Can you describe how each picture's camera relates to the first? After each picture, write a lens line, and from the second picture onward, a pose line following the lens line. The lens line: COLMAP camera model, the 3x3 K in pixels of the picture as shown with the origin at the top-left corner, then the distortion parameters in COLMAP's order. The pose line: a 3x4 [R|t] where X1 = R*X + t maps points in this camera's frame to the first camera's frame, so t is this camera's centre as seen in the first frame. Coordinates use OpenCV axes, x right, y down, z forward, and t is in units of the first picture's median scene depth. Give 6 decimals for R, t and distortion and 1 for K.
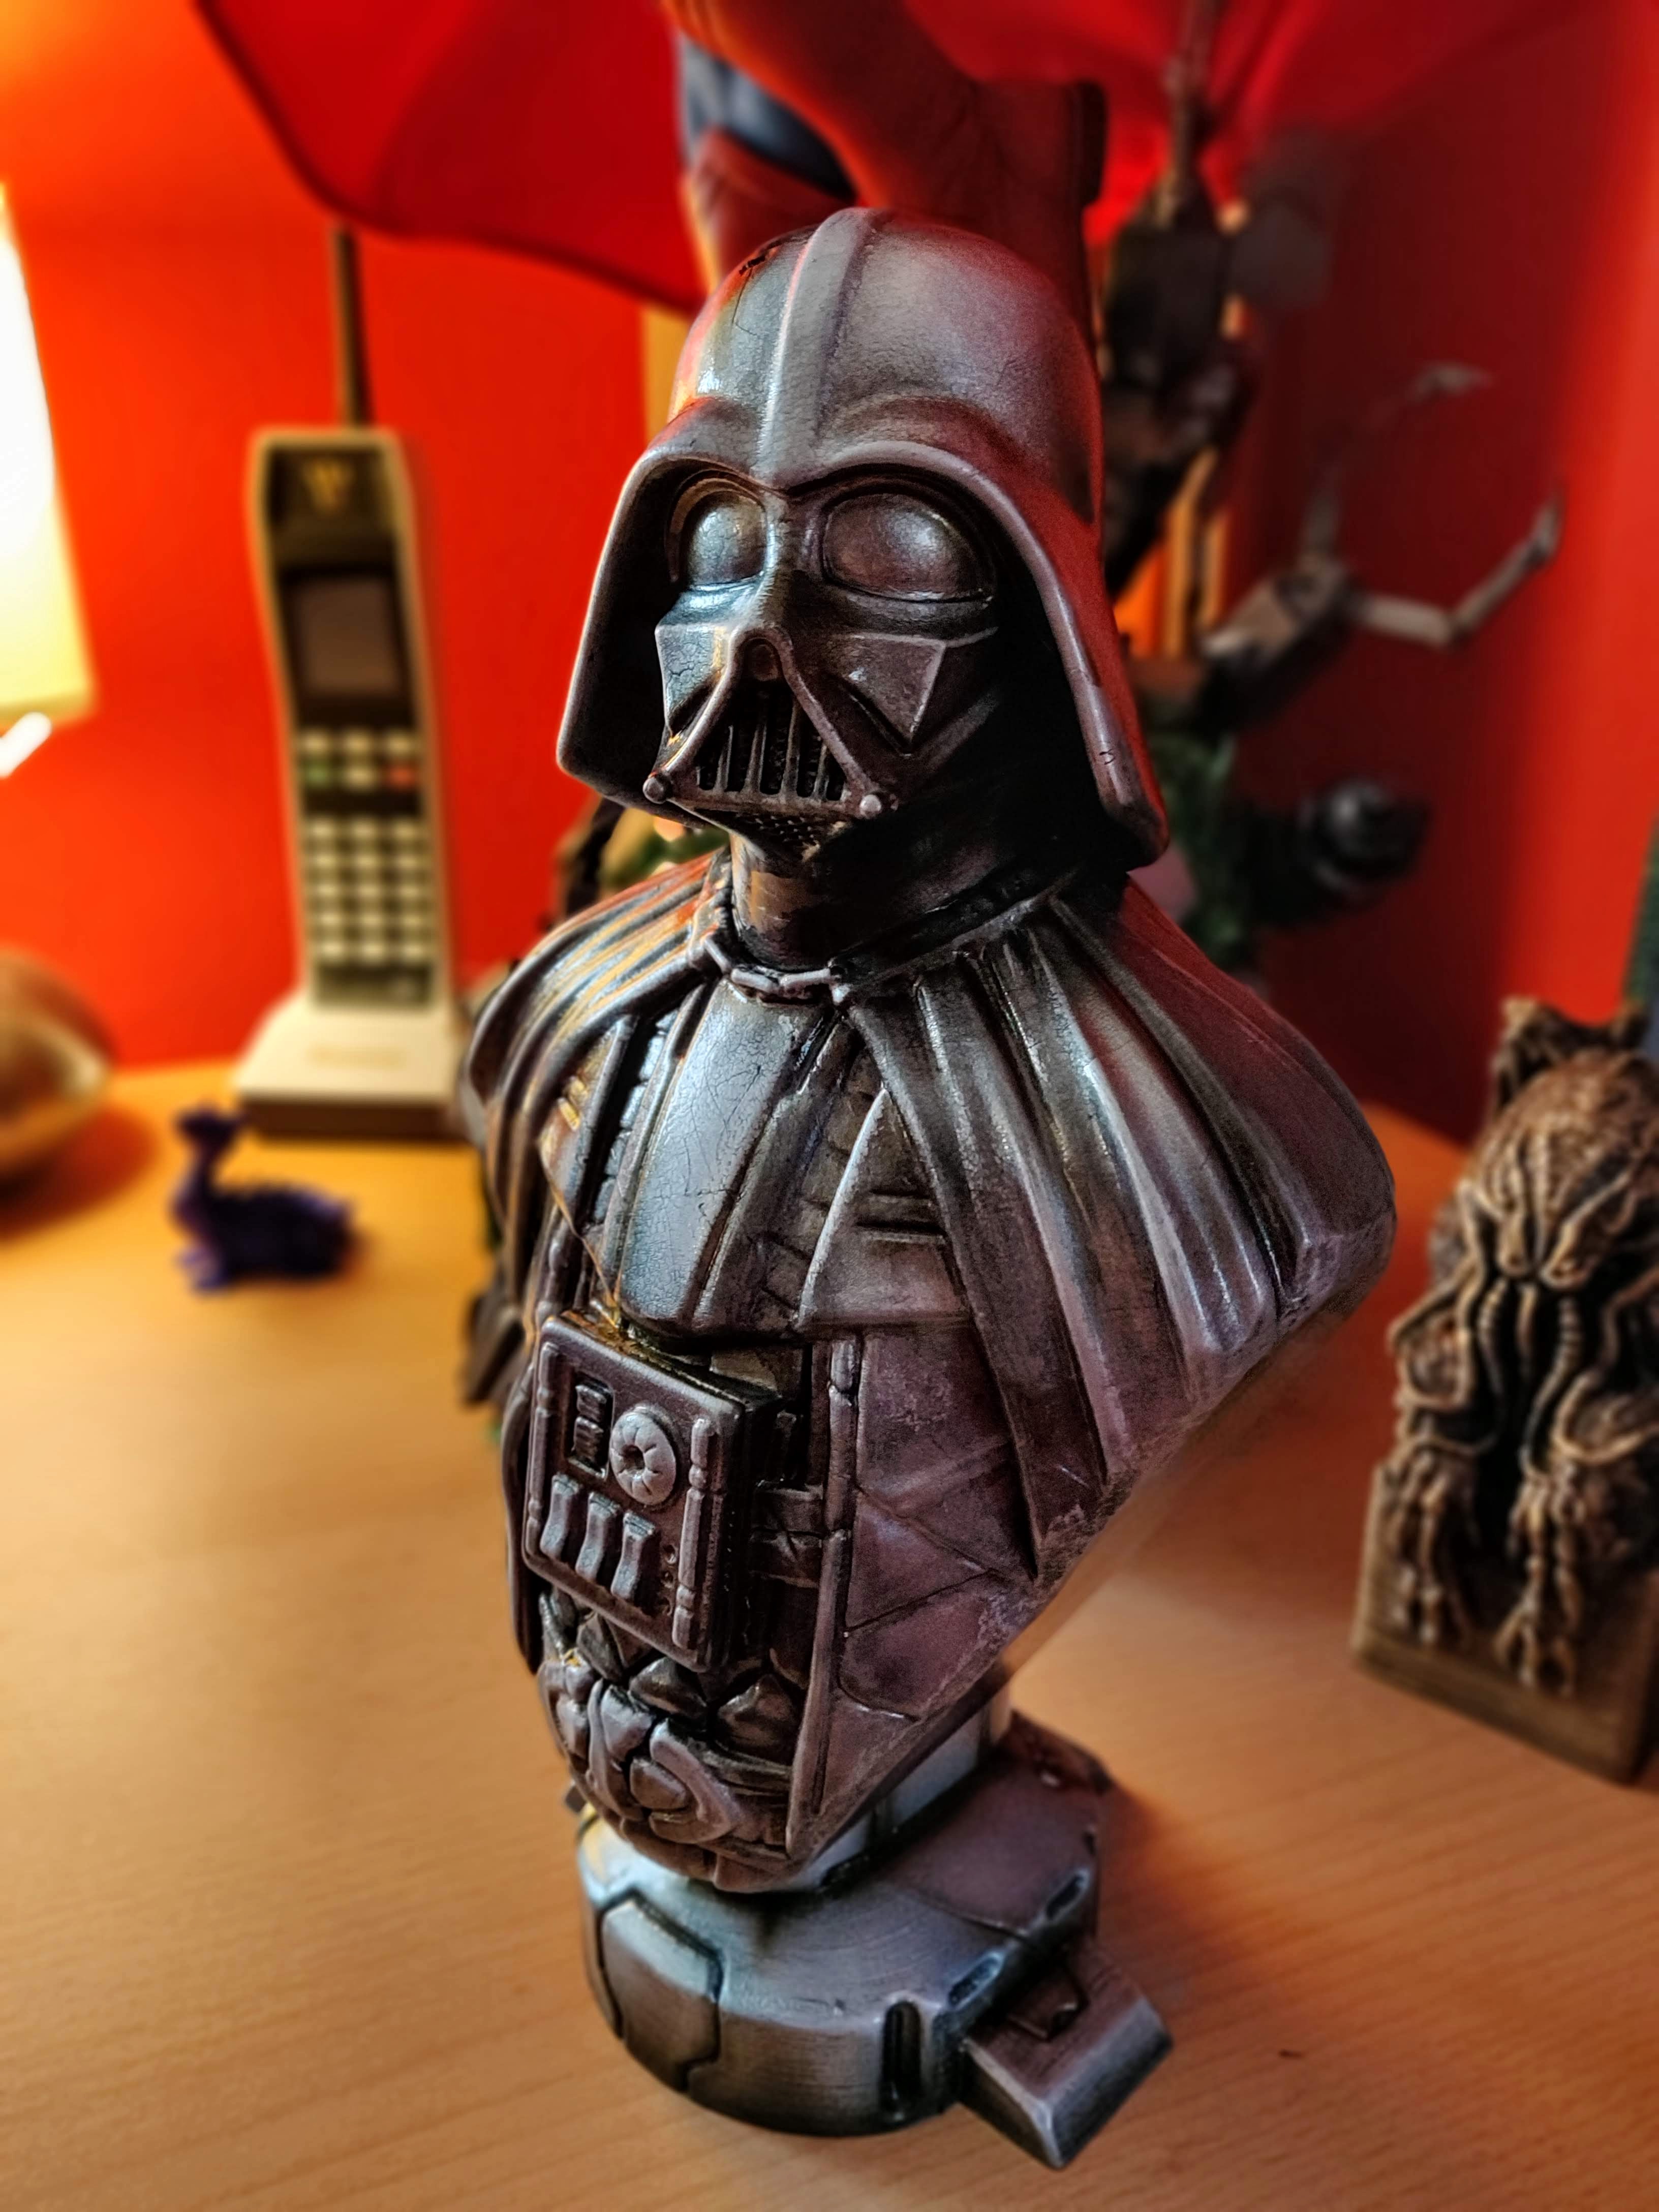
lens RADIAL K [[1814.7, 0, 829.5], [0, 1814.7, 1106.0], [0, 0, 1]] dist [-0.024528, 0.065122]
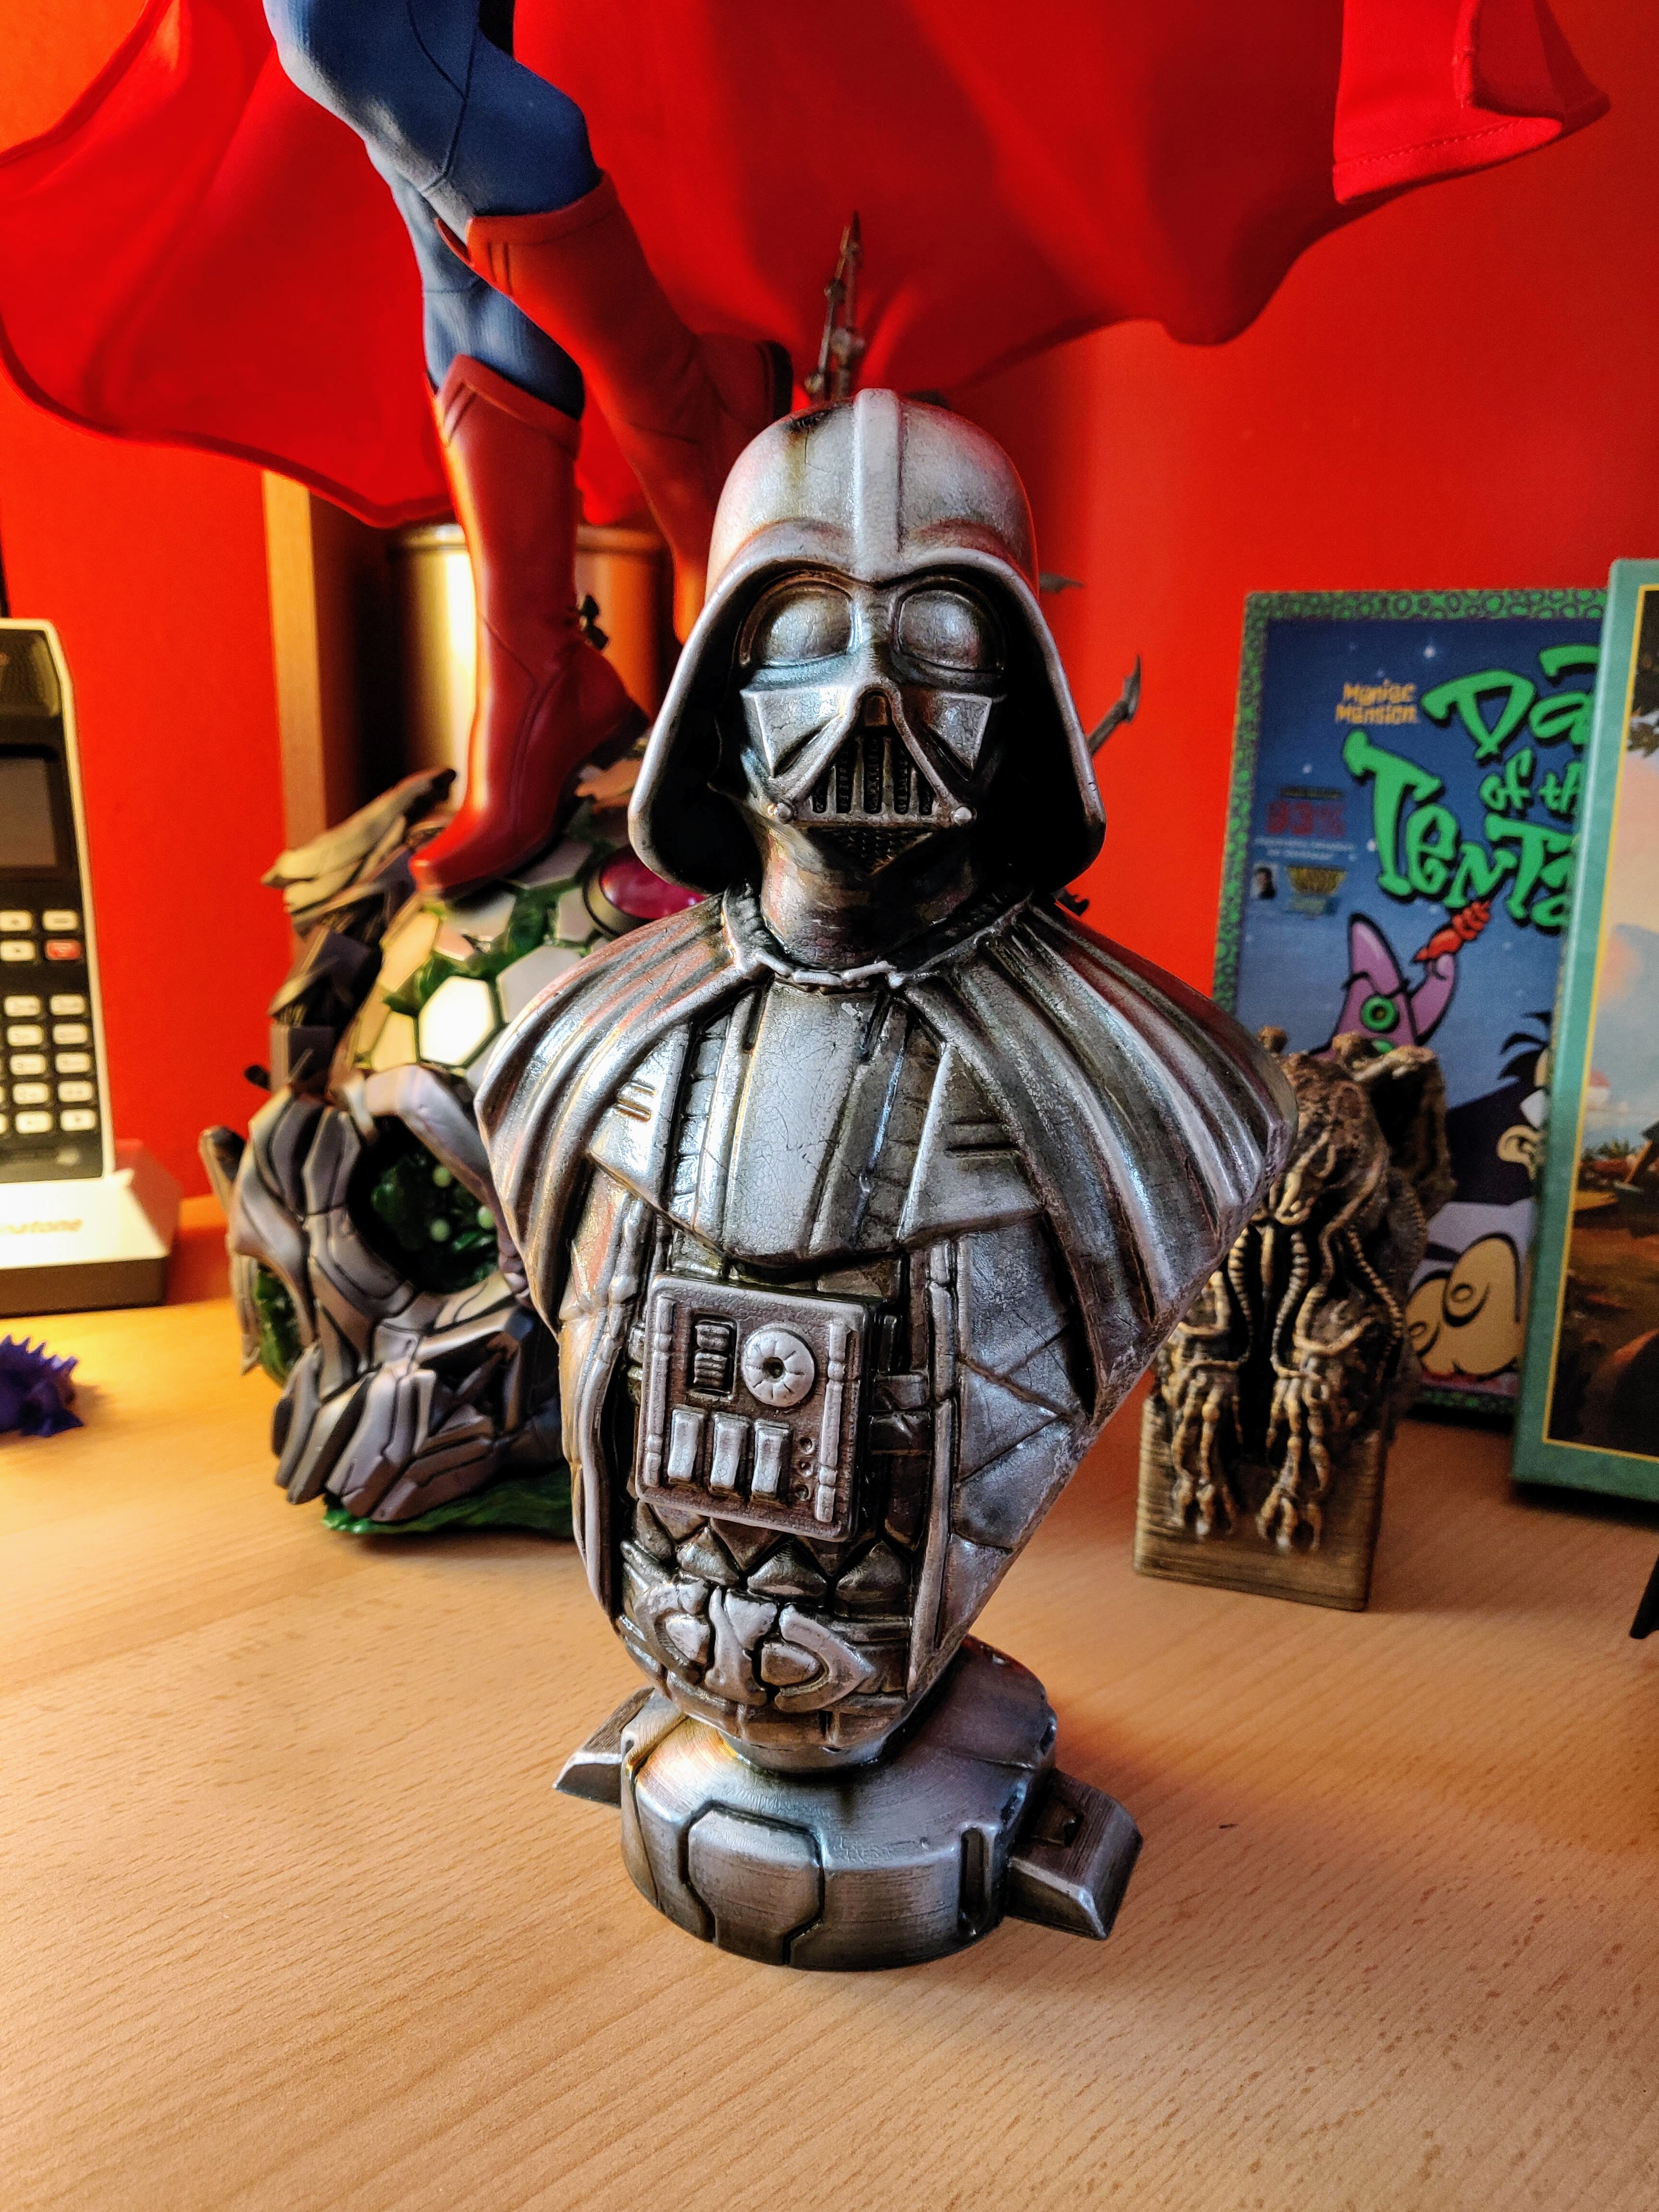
lens RADIAL K [[1714.3, 0, 825.3], [0, 1714.3, 1134.3], [0, 0, 1]] dist [0.001170, -0.002716]
pose [[0.939067, -0.075134, 0.335422, -0.436291], [0.110014, 0.990185, -0.086202, 0.138791], [-0.325653, 0.117851, 0.938116, -0.098864]]
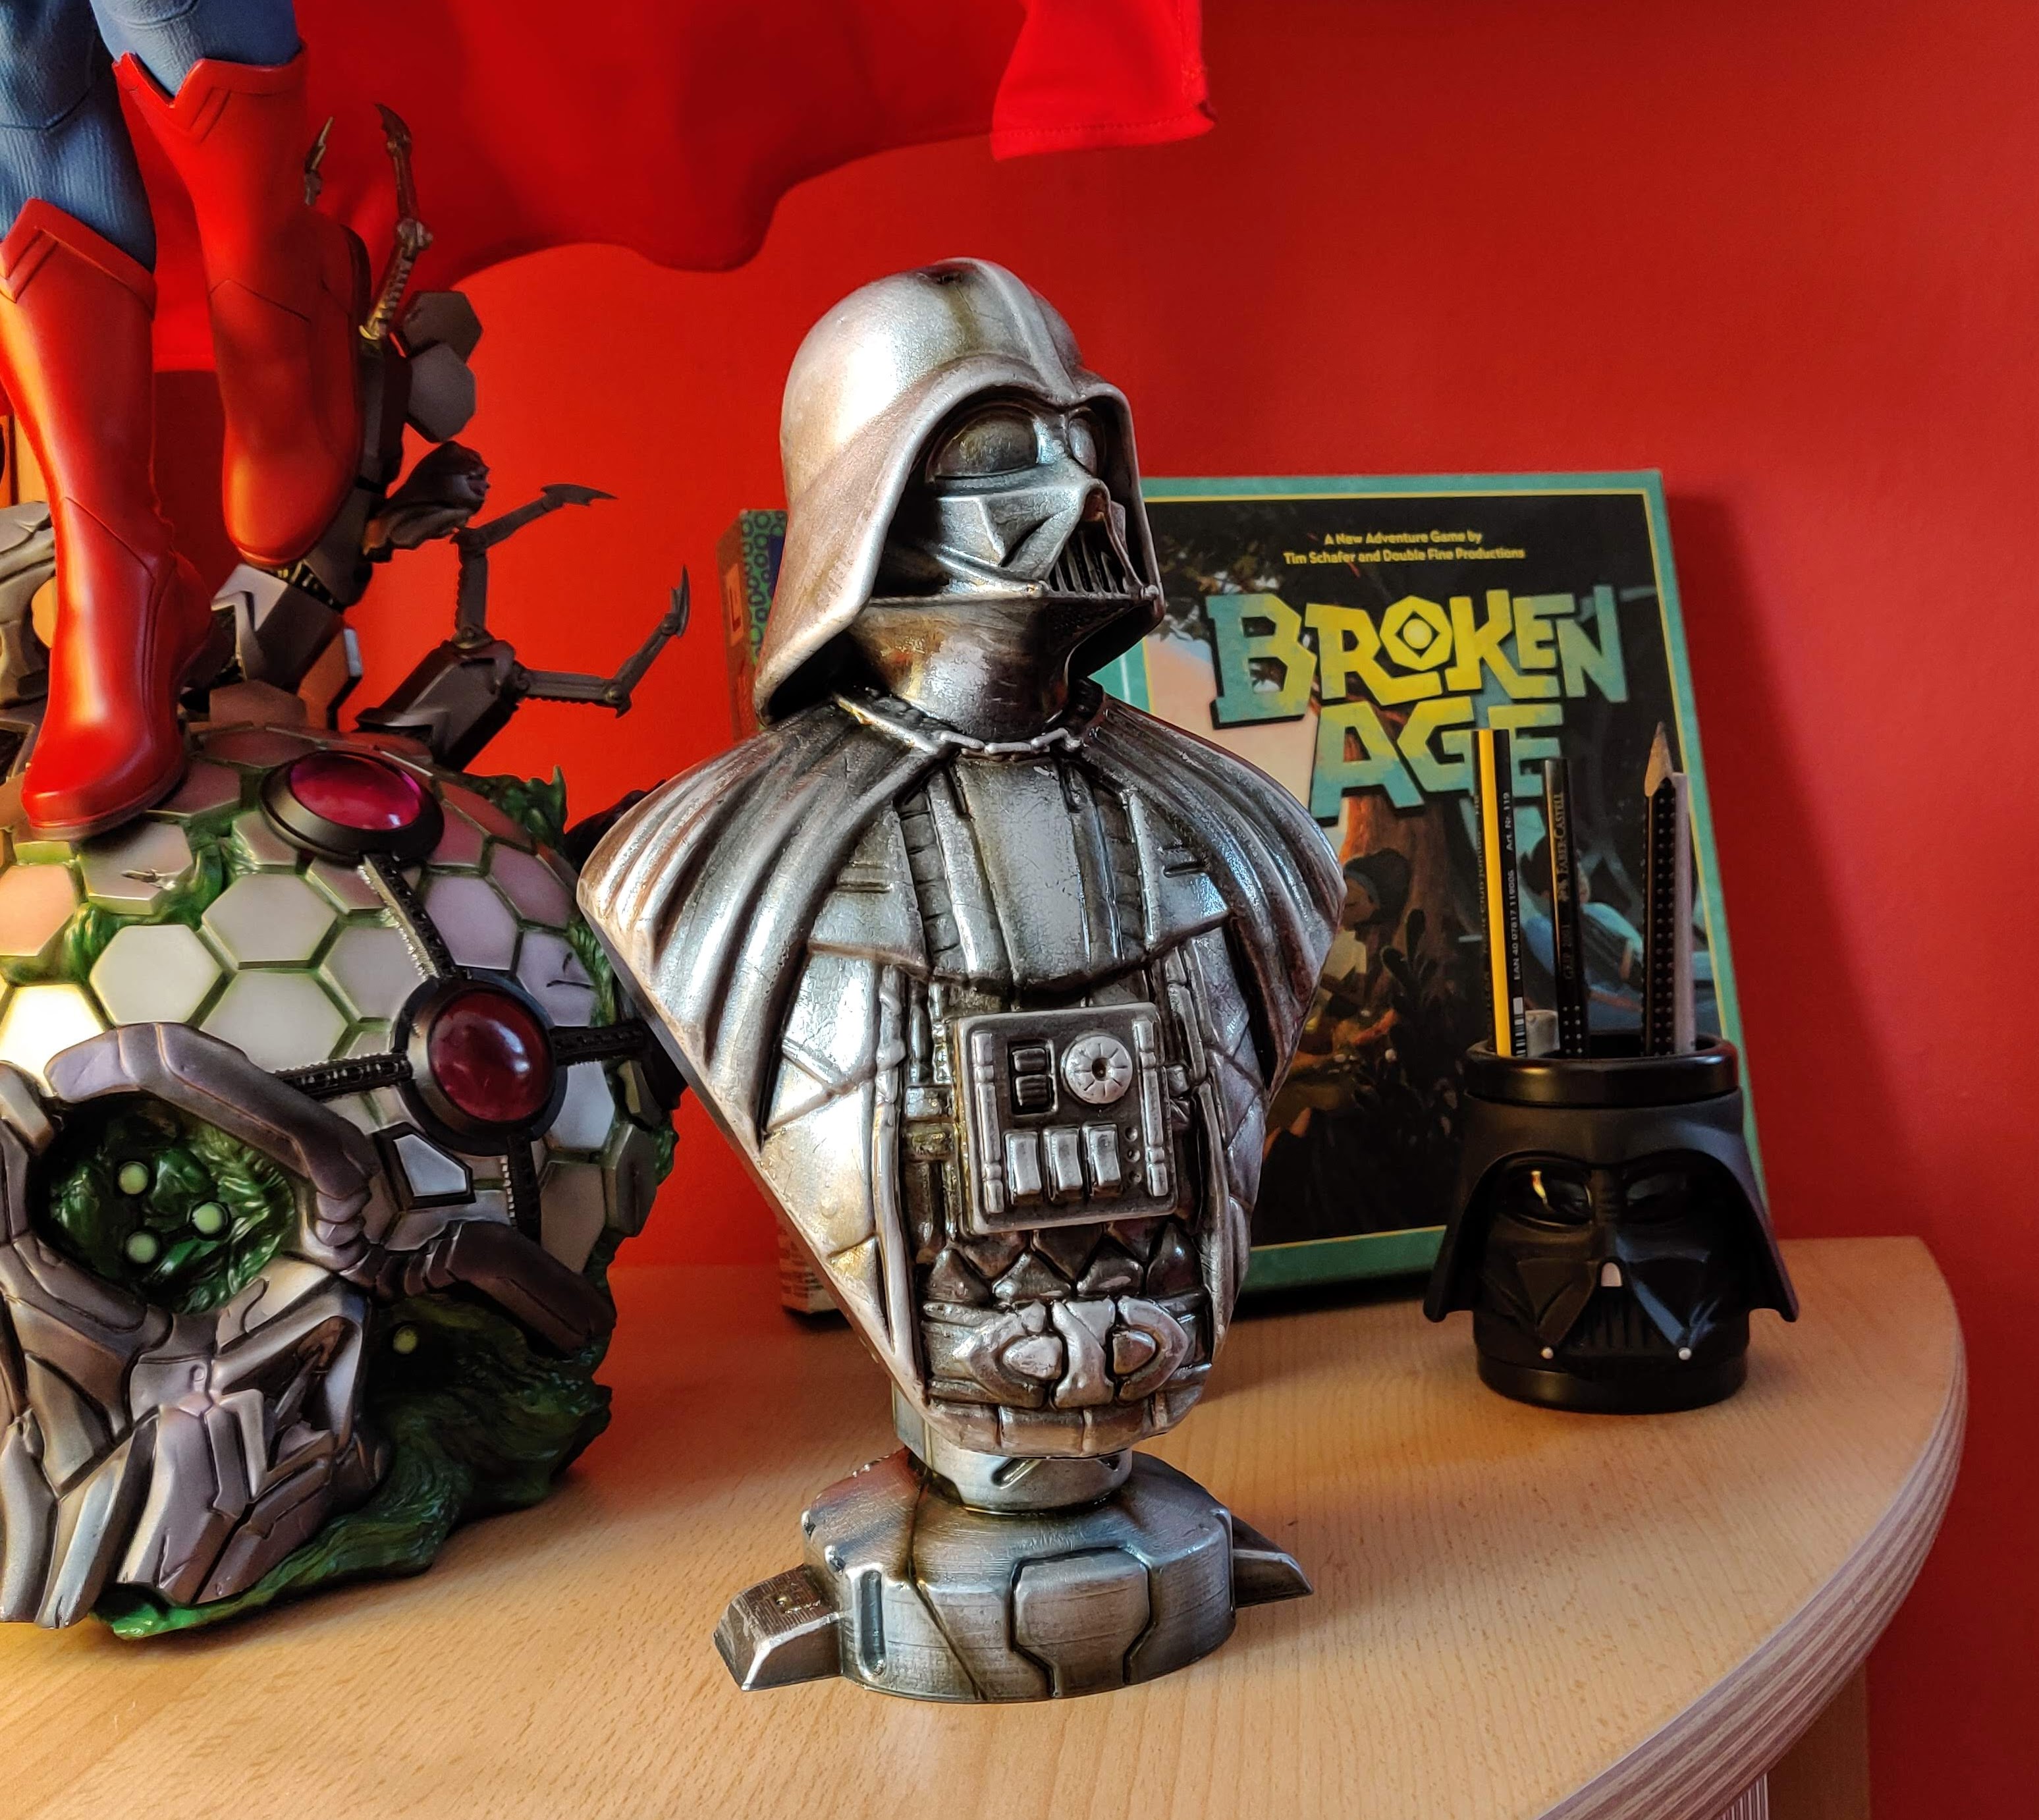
lens RADIAL K [[2285.1, 0, 981.1], [0, 2285.1, 907.4], [0, 0, 1]] dist [0.077566, -0.003147]
pose [[0.509106, -0.083750, 0.856619, -1.577076], [0.343998, 0.932108, -0.113314, 0.239355], [-0.788972, 0.352364, 0.503352, 0.160288]]
